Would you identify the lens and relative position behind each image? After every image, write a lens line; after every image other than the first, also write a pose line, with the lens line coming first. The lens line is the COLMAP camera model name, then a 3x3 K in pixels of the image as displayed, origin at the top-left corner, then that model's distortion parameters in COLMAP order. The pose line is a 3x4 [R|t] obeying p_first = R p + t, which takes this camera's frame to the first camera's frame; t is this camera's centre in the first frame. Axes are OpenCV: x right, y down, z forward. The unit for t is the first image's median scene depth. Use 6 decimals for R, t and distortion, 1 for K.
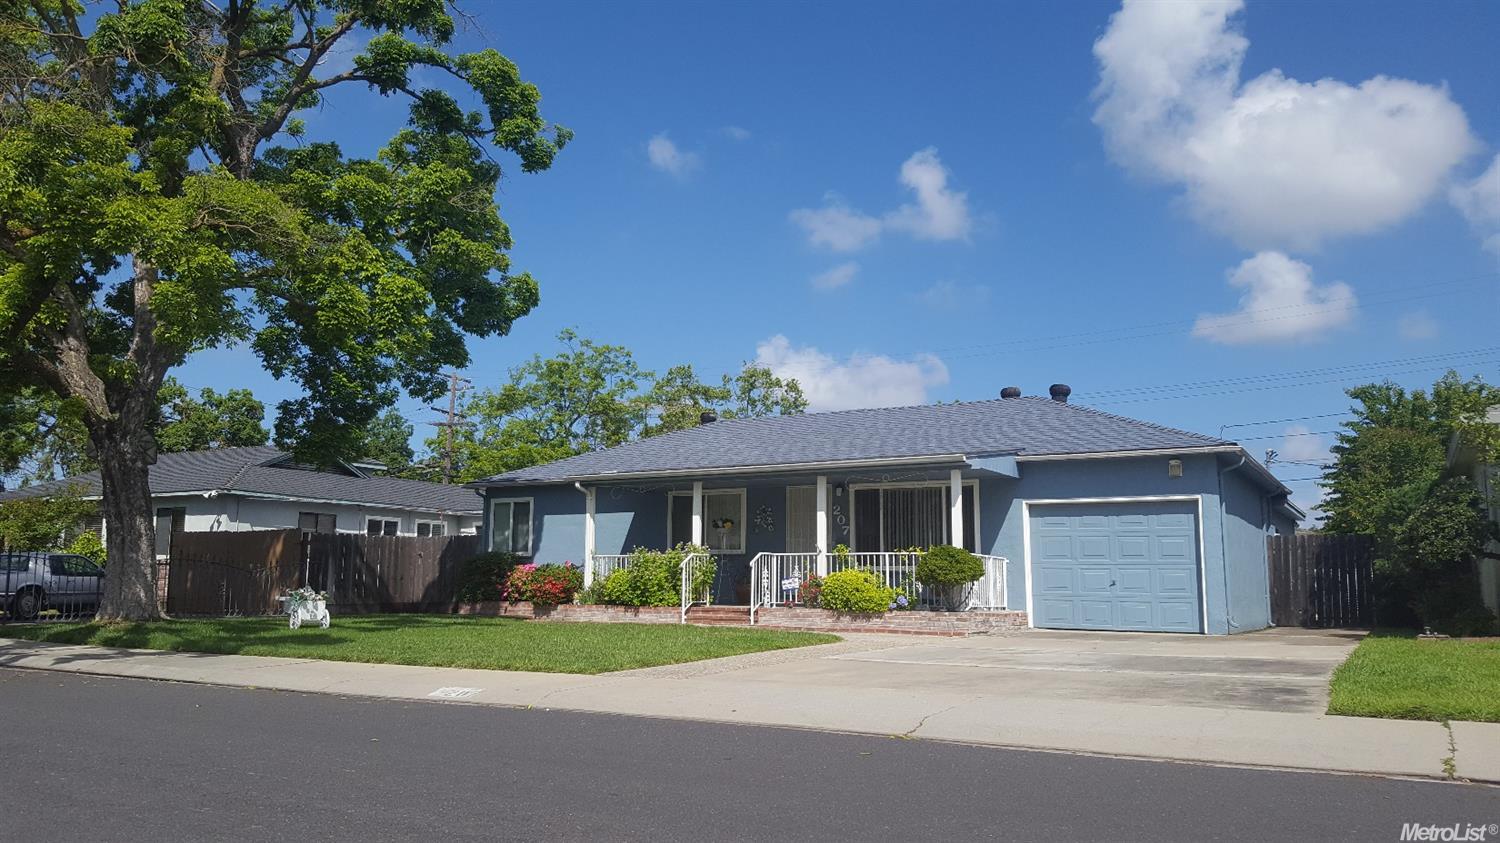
lens RADIAL K [[1150.6, 0, 676.8], [0, 1150.6, 417.6], [0, 0, 1]] dist [0.092071, -0.181792]
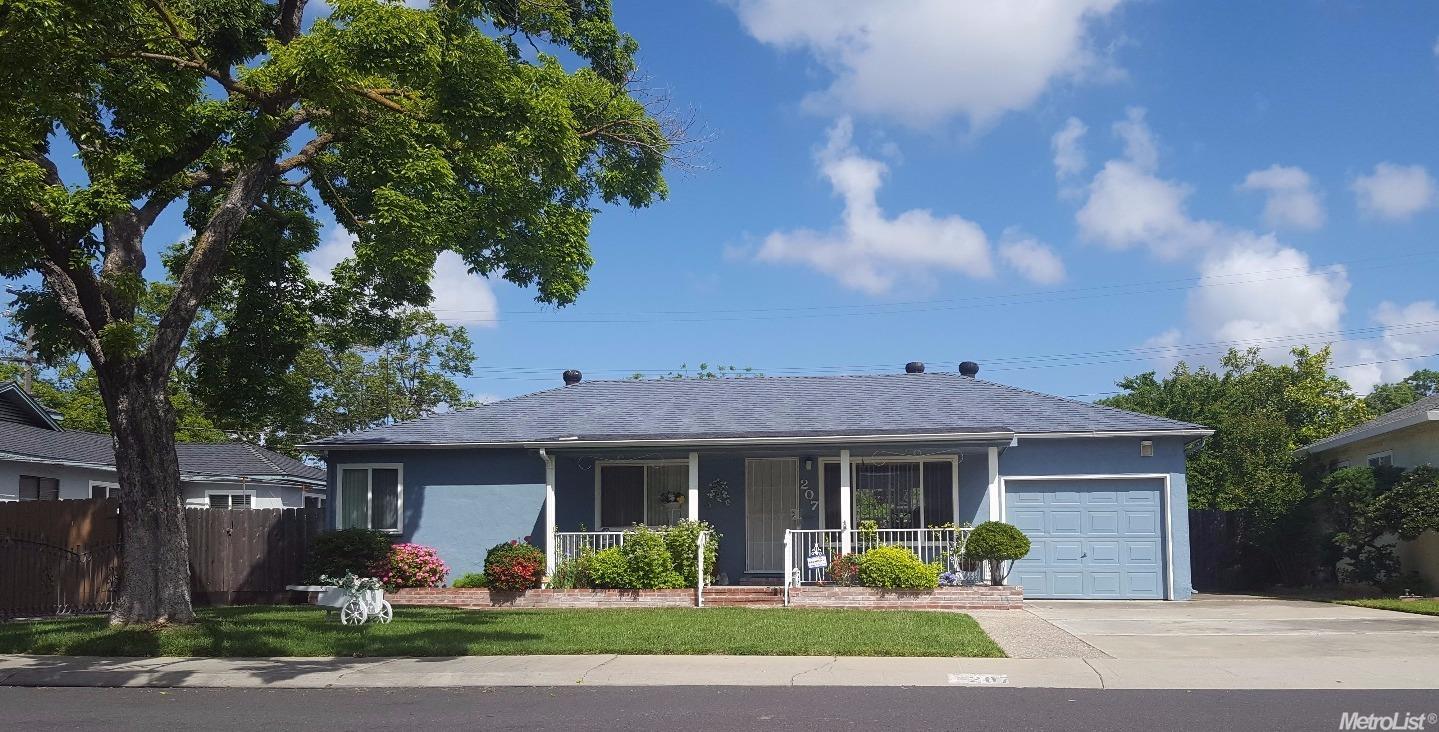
lens RADIAL K [[1320.9, 0, 719.5], [0, 1320.9, 366.0], [0, 0, 1]] dist [0.004543, 0.011846]
pose [[0.907147, 0.046710, 0.418213, -0.432302], [-0.045485, 0.998882, -0.012904, 0.000019], [-0.418348, -0.007317, 0.908257, 0.039917]]
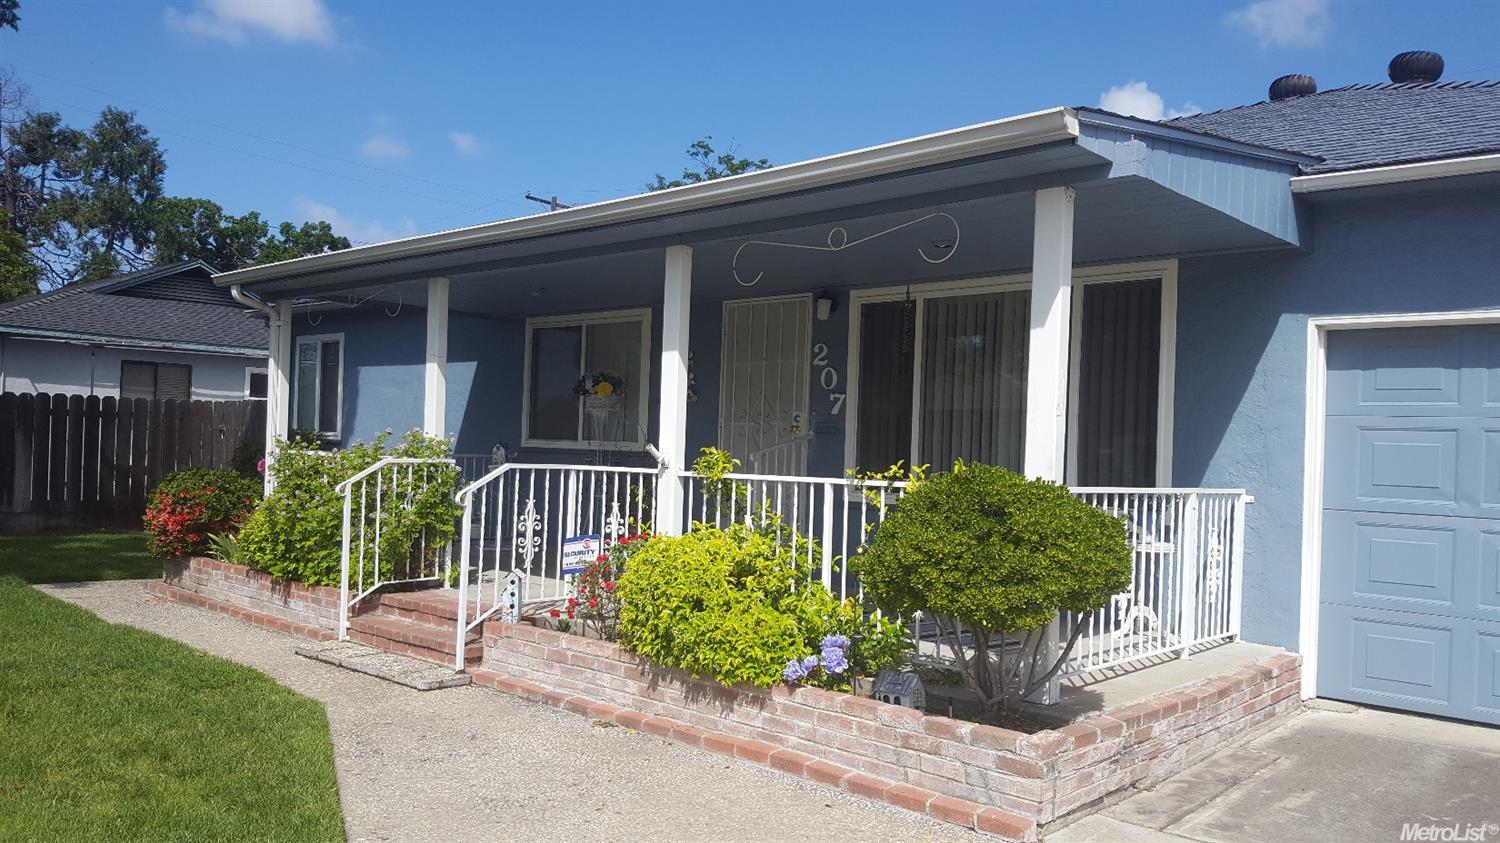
lens RADIAL K [[1158.0, 0, 719.1], [0, 1158.0, 426.2], [0, 0, 1]] dist [0.088938, -0.181943]
pose [[0.984512, 0.016363, -0.174552, 0.196907], [0.005390, 0.992339, 0.123427, 0.061420], [0.175234, -0.122456, 0.976881, 0.657859]]
